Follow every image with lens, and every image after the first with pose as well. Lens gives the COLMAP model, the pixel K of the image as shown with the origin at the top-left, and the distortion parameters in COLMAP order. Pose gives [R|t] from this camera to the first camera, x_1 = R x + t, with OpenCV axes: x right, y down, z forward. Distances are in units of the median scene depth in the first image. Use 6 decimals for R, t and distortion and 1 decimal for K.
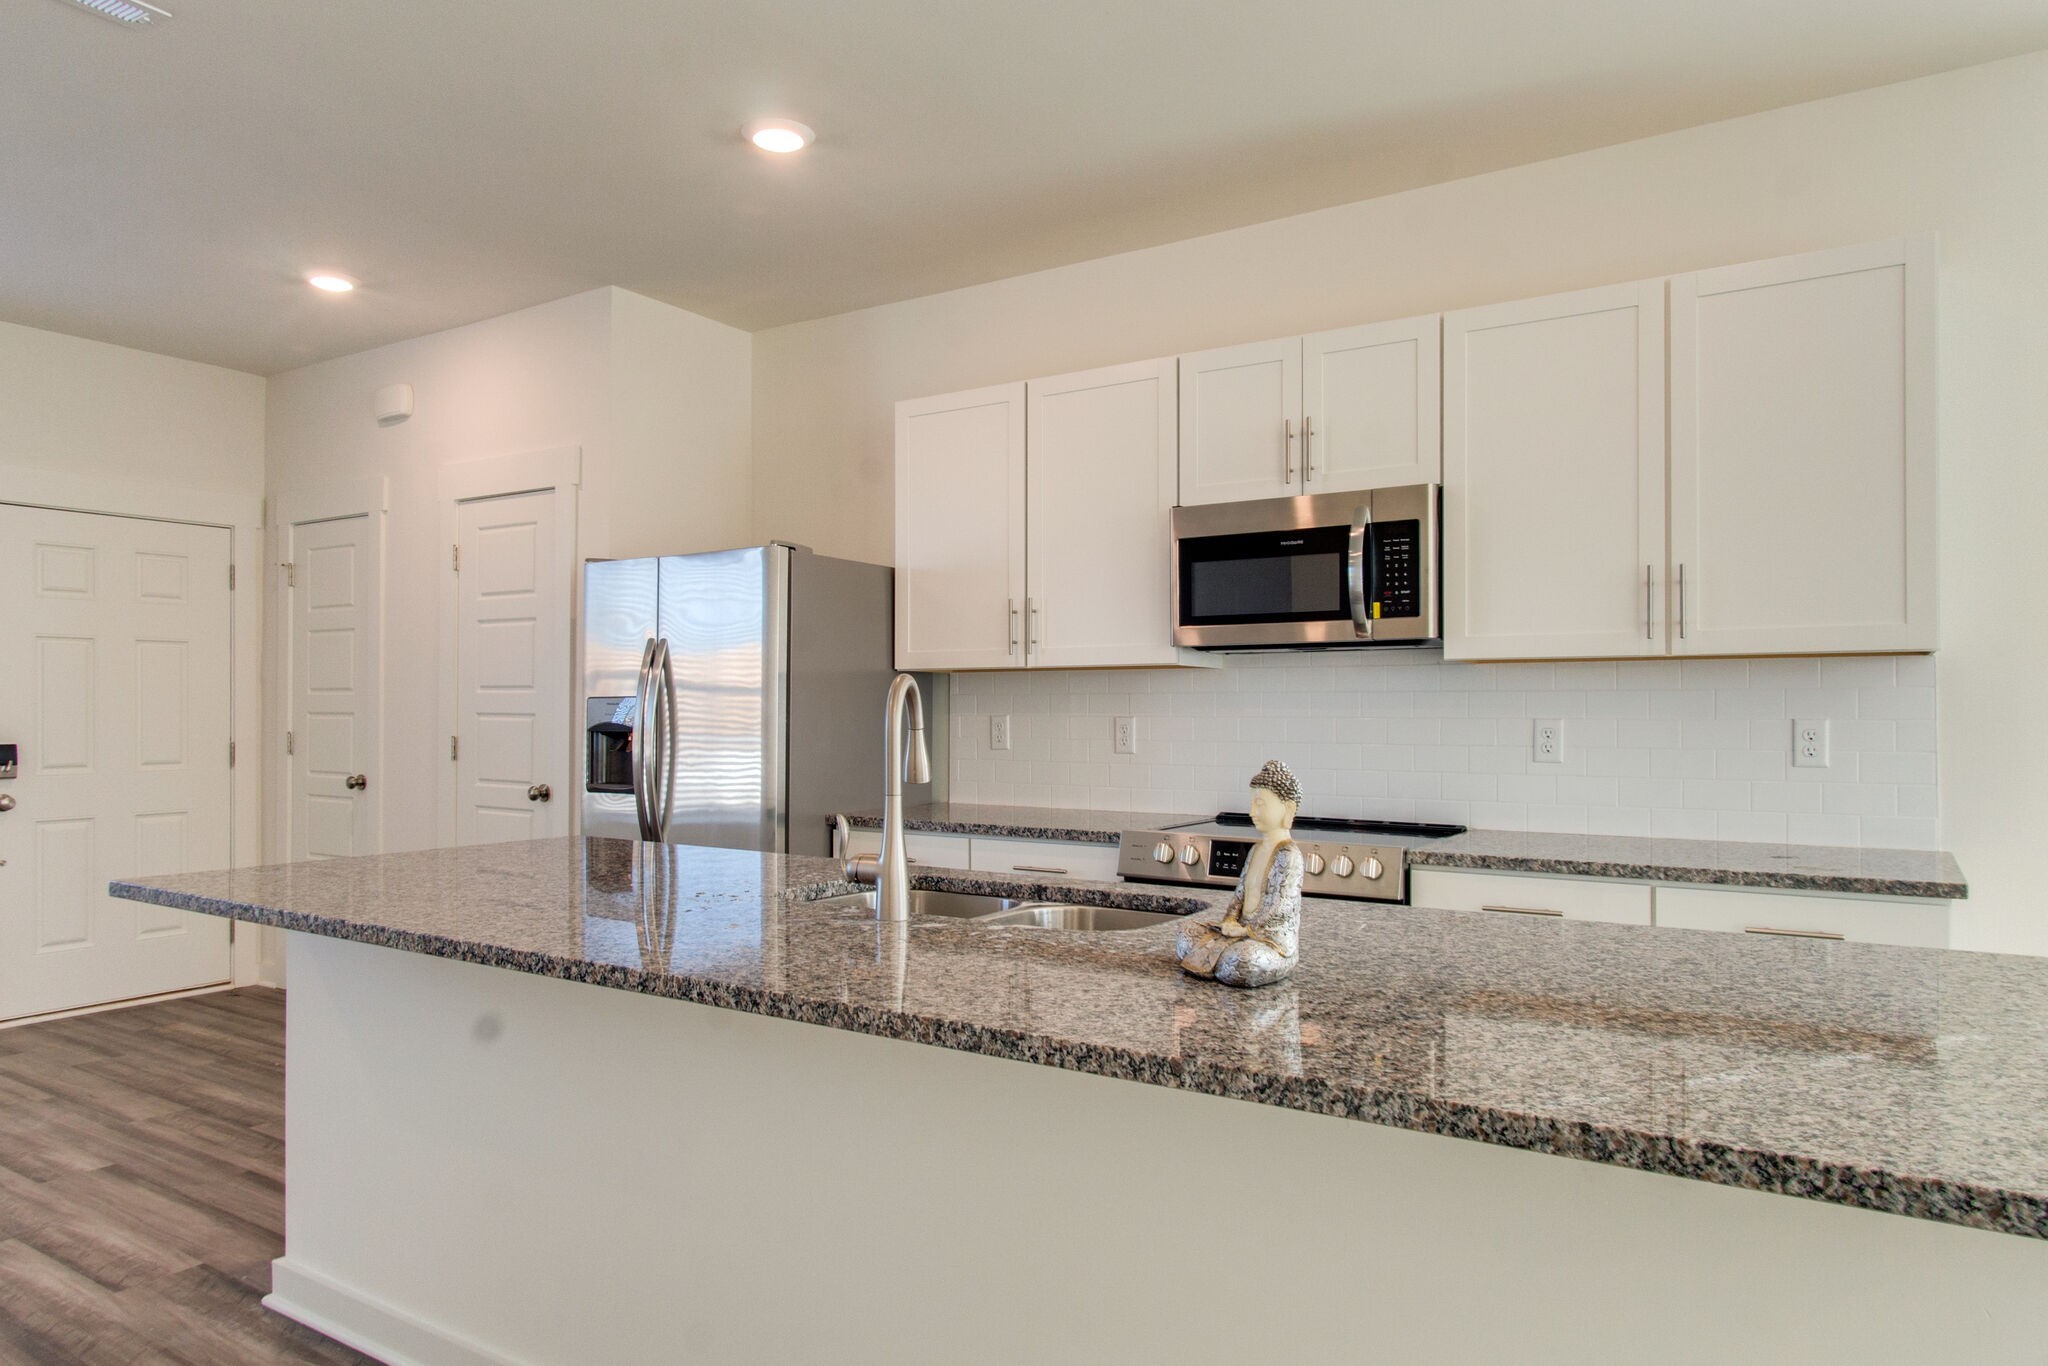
lens RADIAL K [[1354.8, 0, 1018.9], [0, 1354.8, 645.6], [0, 0, 1]] dist [-0.003294, -0.002130]
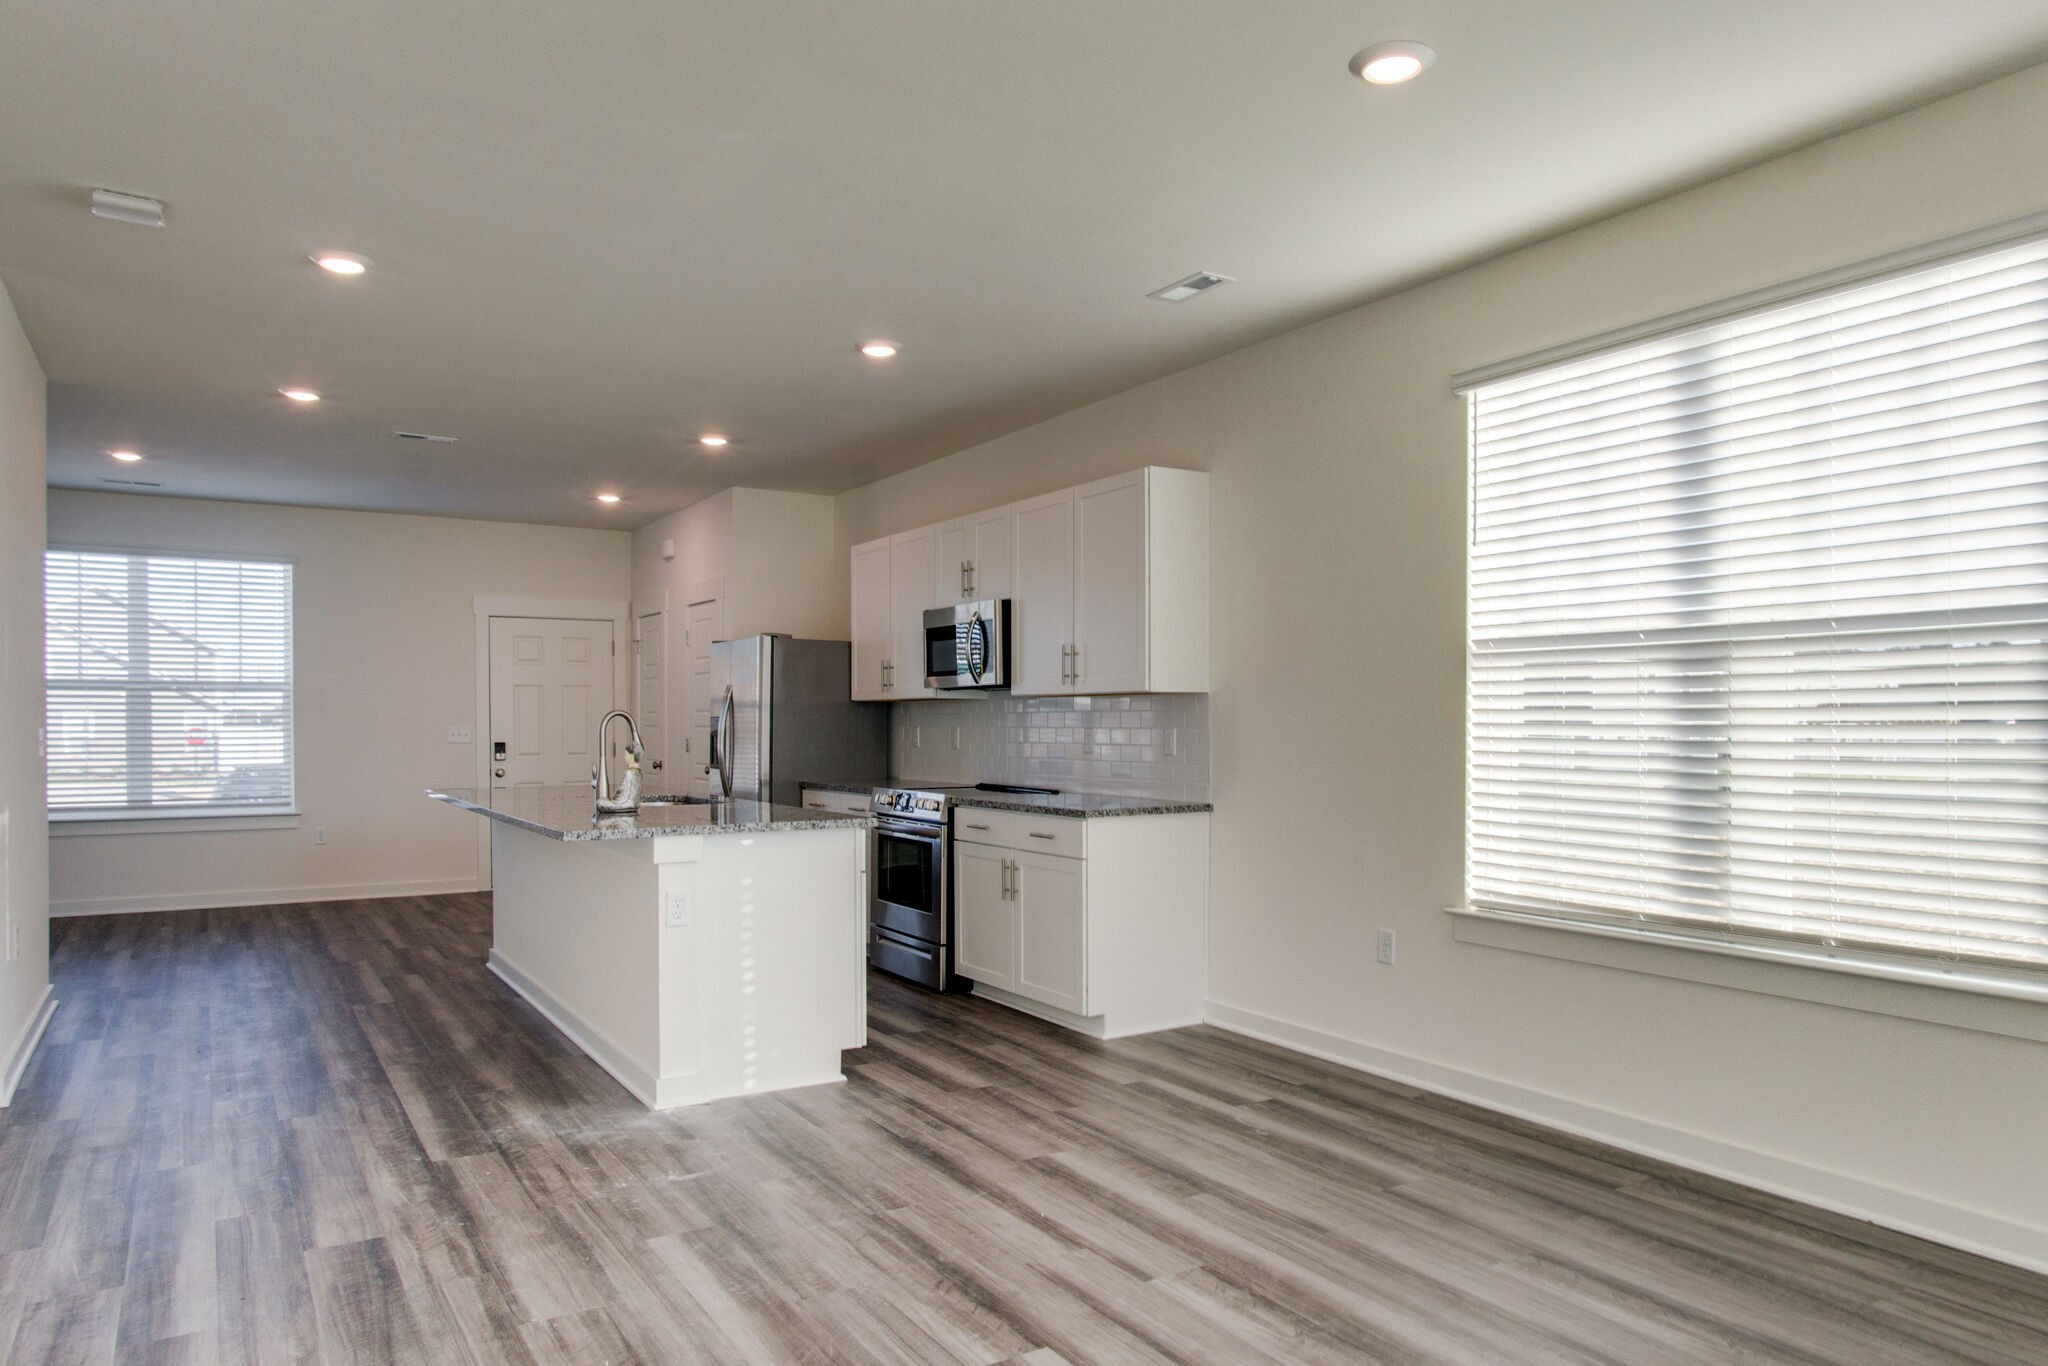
lens RADIAL K [[1363.4, 0, 992.3], [0, 1363.4, 692.8], [0, 0, 1]] dist [-0.003779, 0.002443]
pose [[0.899556, -0.011530, -0.436653, 0.989288], [0.022894, 0.999522, 0.020772, -0.029271], [0.436204, -0.028682, 0.899390, -0.593358]]
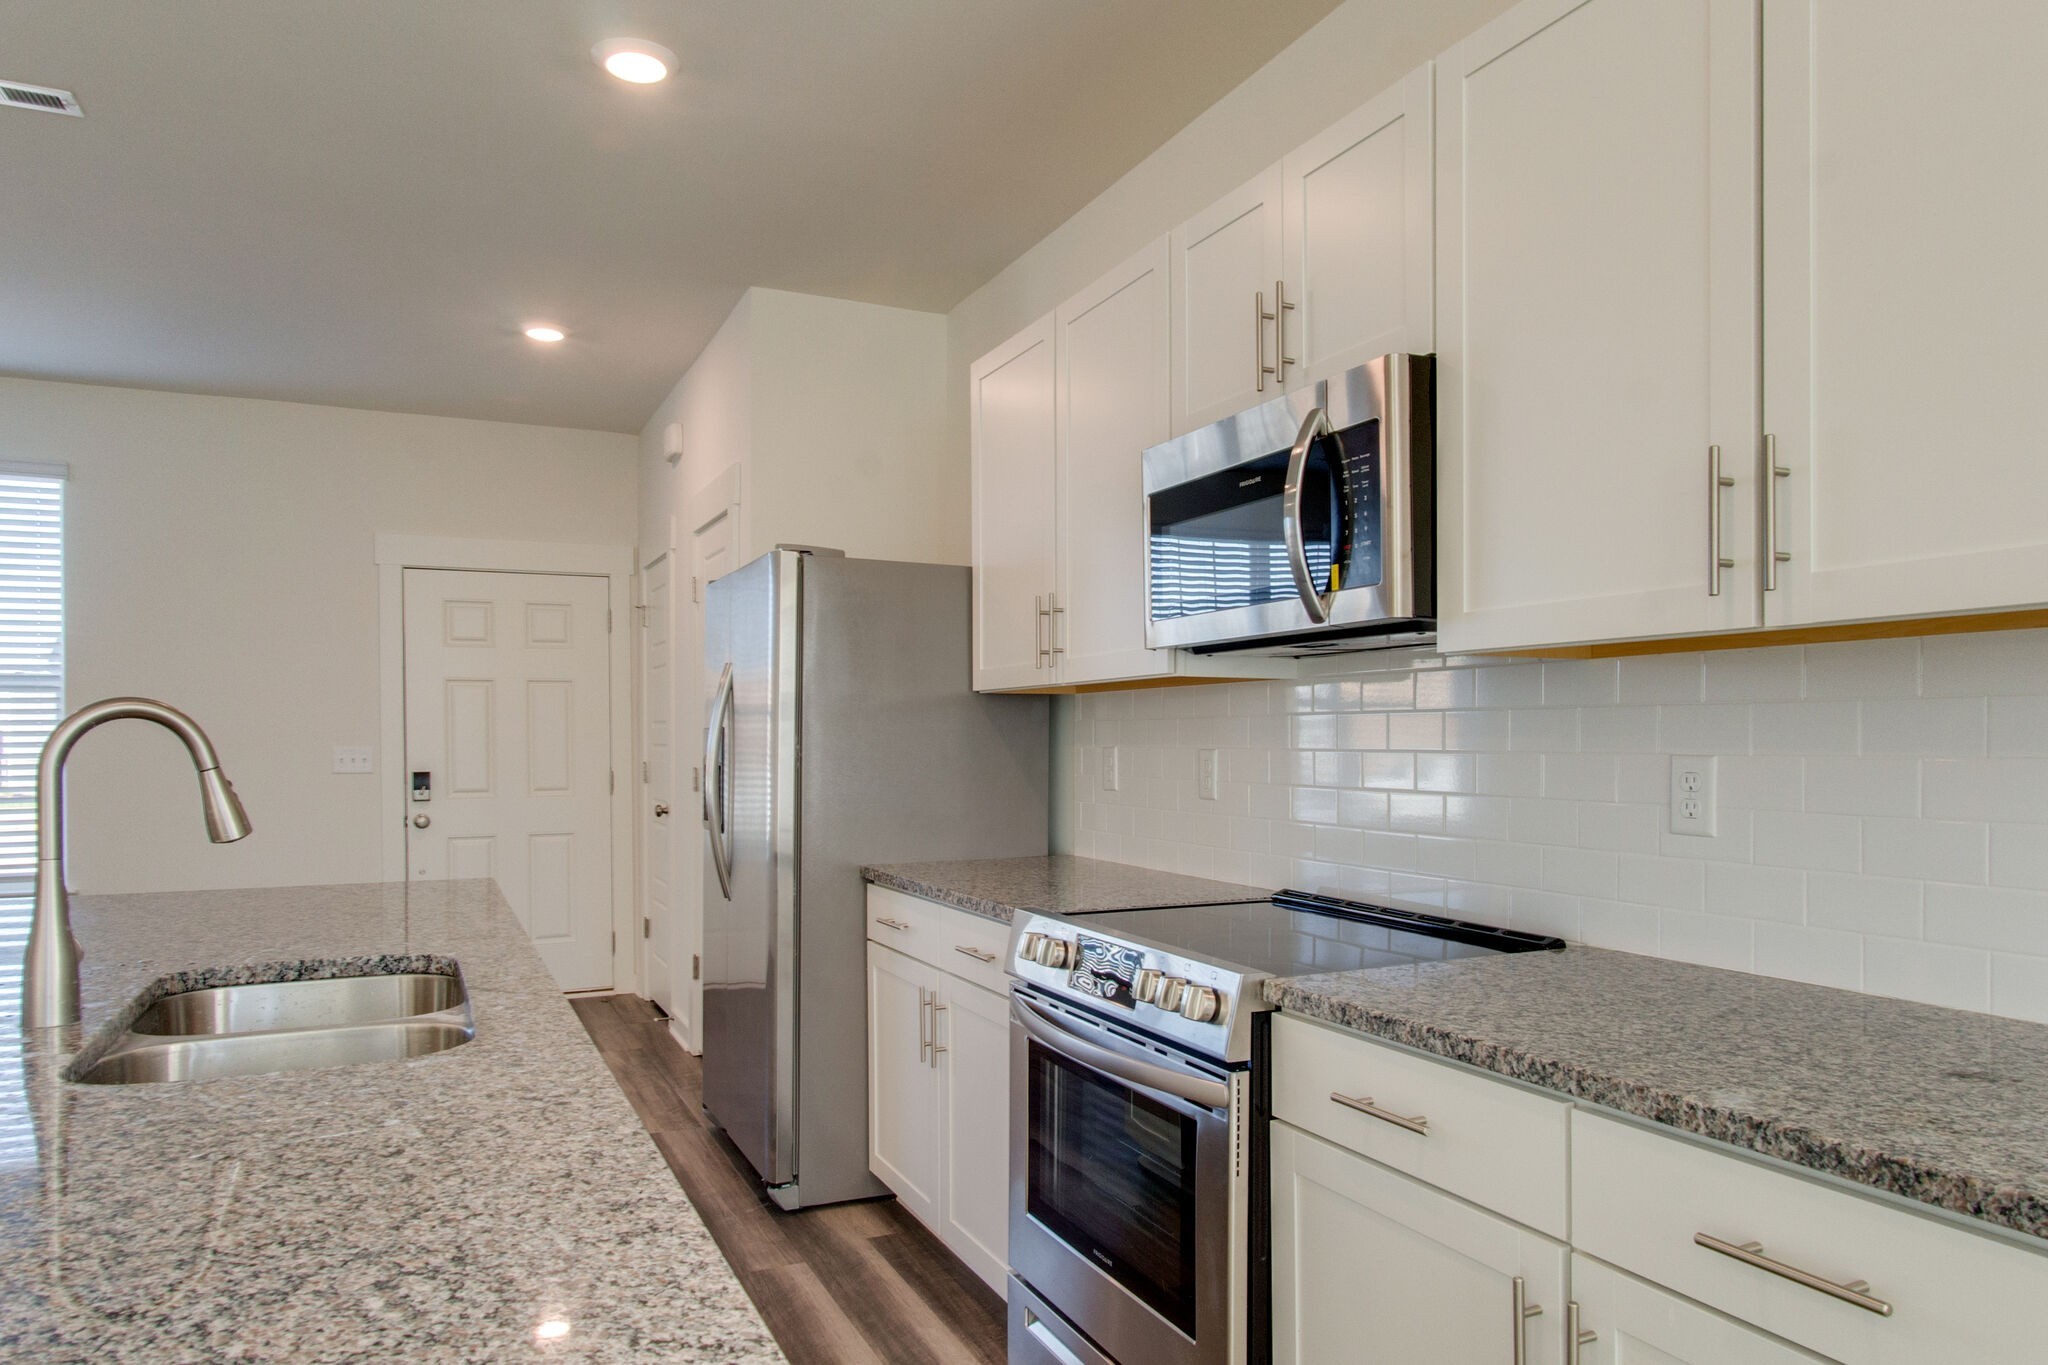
lens RADIAL K [[1363.4, 0, 992.3], [0, 1363.4, 692.3], [0, 0, 1]] dist [-0.003779, 0.002443]
pose [[0.842524, -0.022483, -0.538190, 0.425374], [0.030346, 0.999523, 0.005751, 0.016117], [0.537804, -0.021177, 0.842804, 0.366351]]
